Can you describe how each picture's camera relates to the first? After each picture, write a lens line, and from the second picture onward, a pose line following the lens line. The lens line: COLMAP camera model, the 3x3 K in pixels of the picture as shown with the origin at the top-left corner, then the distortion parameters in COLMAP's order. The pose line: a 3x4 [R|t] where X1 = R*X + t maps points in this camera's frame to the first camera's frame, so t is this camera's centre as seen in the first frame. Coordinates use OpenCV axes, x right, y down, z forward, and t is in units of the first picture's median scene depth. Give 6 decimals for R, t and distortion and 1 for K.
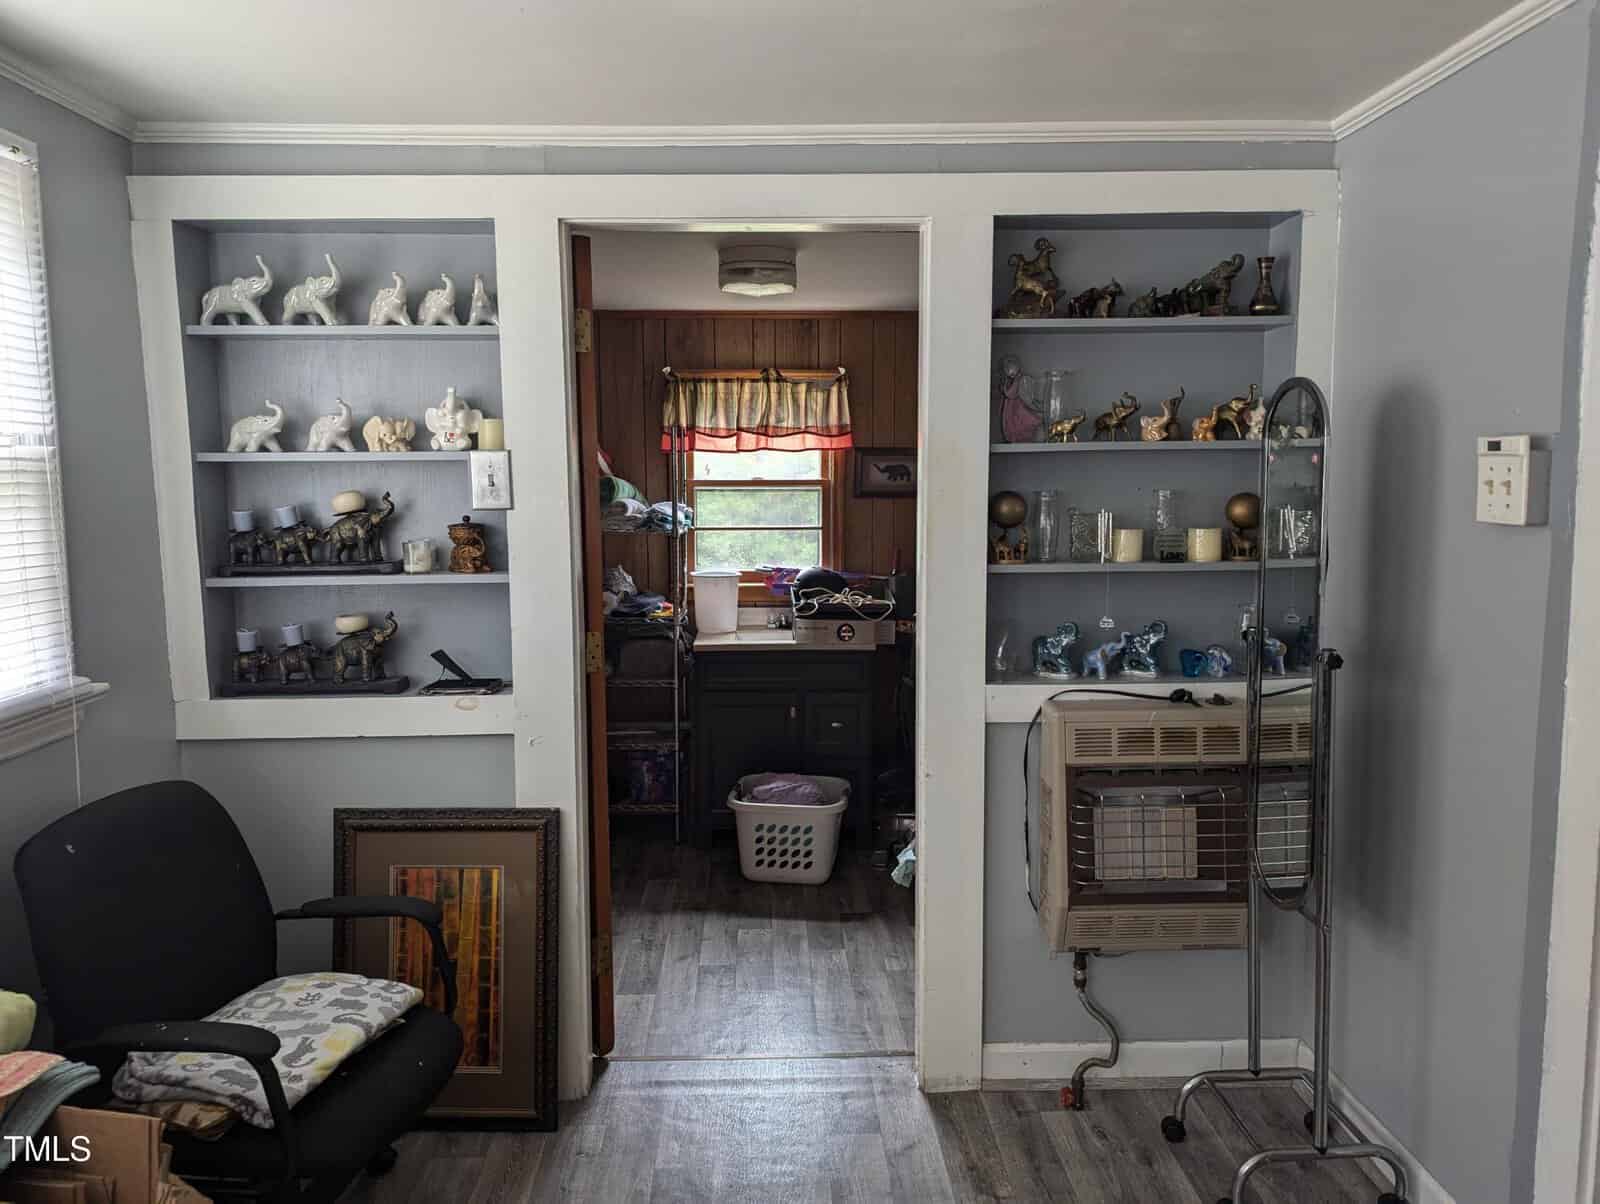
lens RADIAL K [[1105.6, 0, 800.0], [0, 1105.6, 602.0], [0, 0, 1]] dist [0.002351, -0.050378]
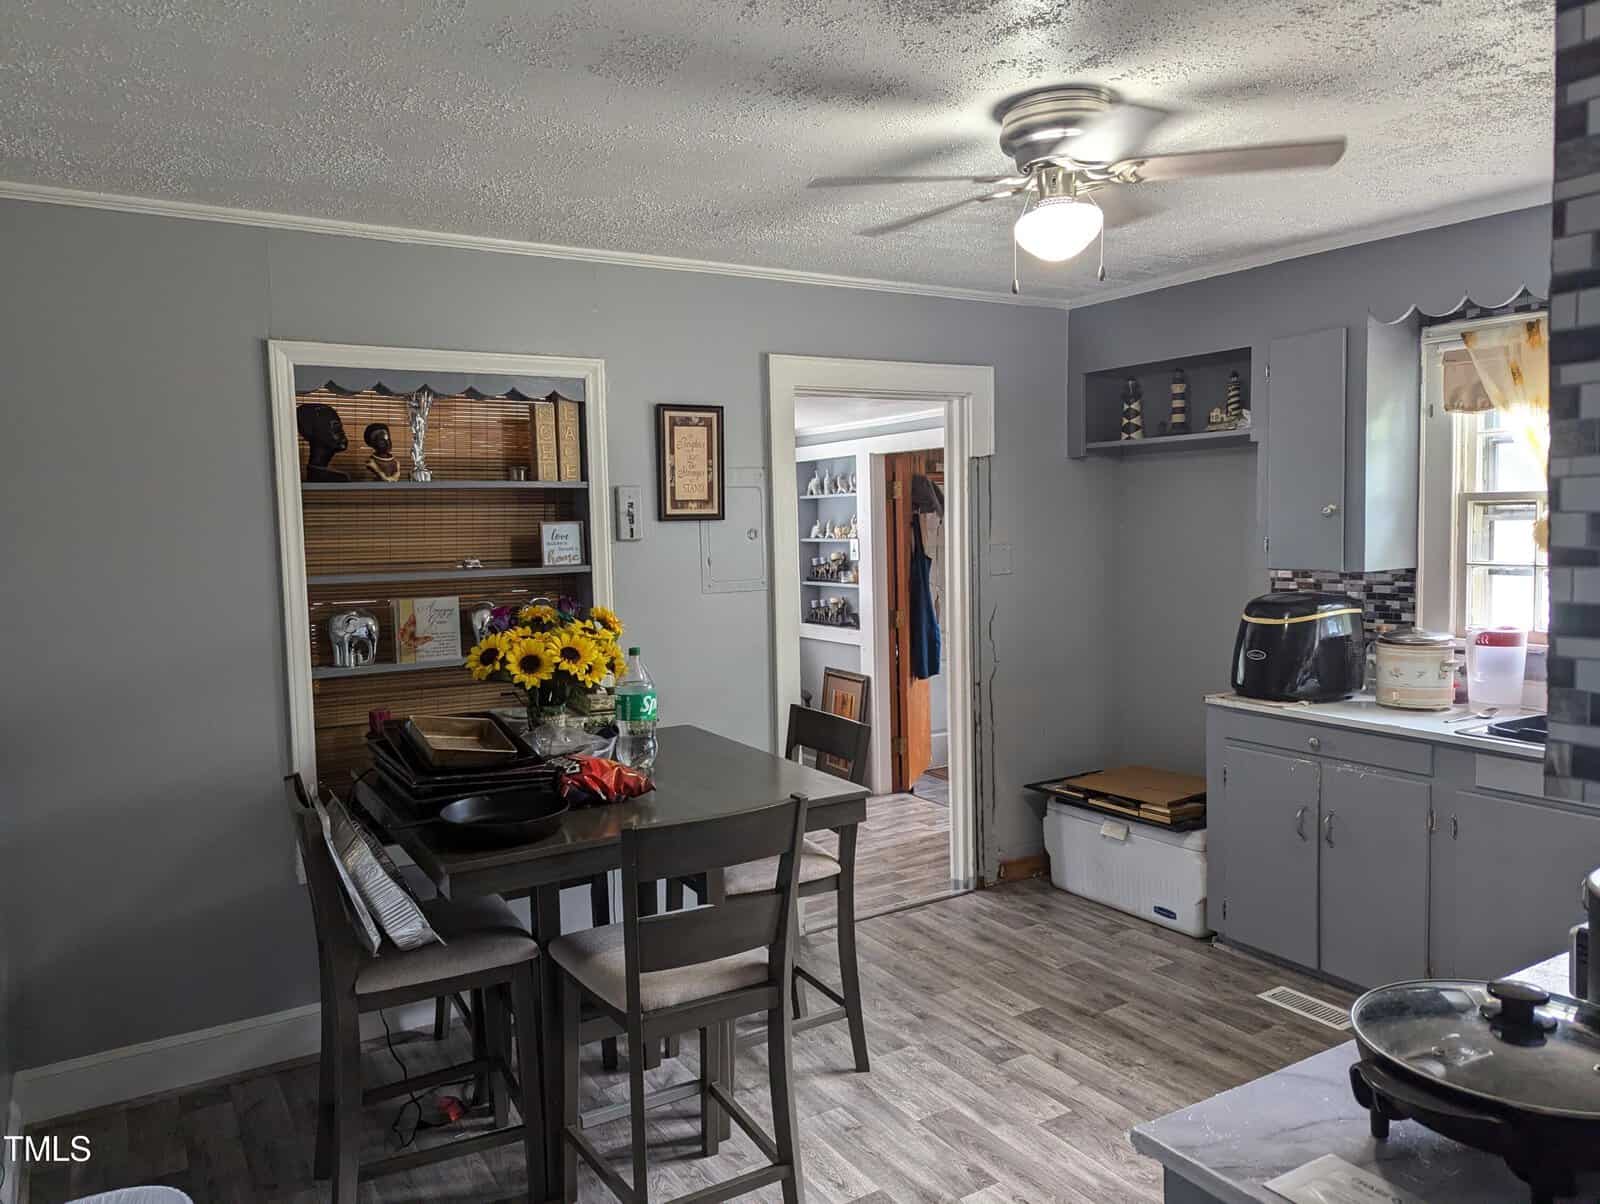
lens RADIAL K [[1105.6, 0, 800.0], [0, 1105.6, 602.0], [0, 0, 1]] dist [0.002351, -0.050378]
pose [[0.488775, 0.060710, -0.870295, 1.962488], [-0.082285, 0.996337, 0.023290, -0.033786], [0.868521, 0.060229, 0.491980, -0.432833]]
